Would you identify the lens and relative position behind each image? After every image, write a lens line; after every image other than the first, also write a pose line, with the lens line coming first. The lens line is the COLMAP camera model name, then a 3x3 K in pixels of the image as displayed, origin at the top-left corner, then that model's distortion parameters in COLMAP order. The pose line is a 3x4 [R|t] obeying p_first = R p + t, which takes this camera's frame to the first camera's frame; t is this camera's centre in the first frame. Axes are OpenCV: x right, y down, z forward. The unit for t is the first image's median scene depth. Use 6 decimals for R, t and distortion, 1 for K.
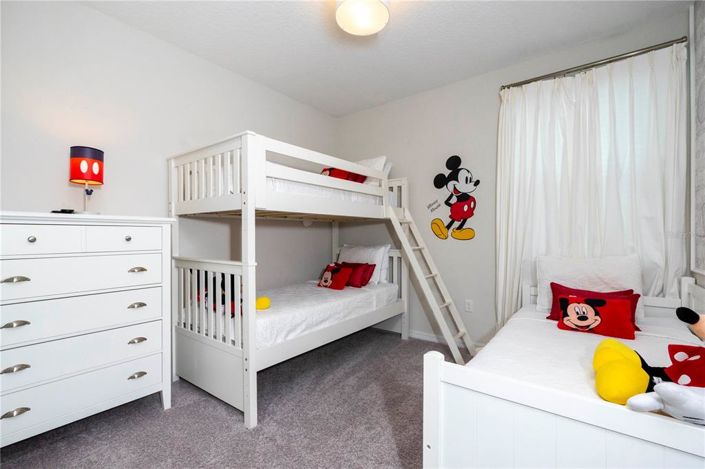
lens RADIAL K [[315.7, 0, 353.7], [0, 315.7, 236.8], [0, 0, 1]] dist [-0.000201, 0.001054]
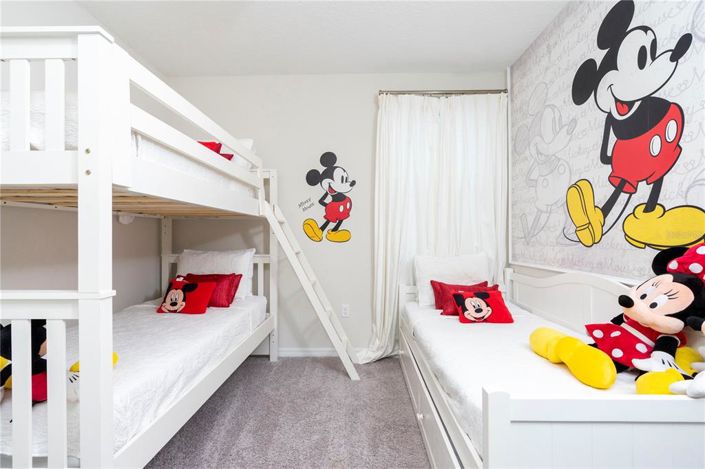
lens RADIAL K [[315.7, 0, 353.7], [0, 315.7, 236.8], [0, 0, 1]] dist [-0.000201, 0.001054]
pose [[0.802939, 0.000699, 0.596061, -0.185556], [0.002967, 0.999982, -0.005169, -0.001045], [-0.596054, 0.005919, 0.802922, 0.215066]]
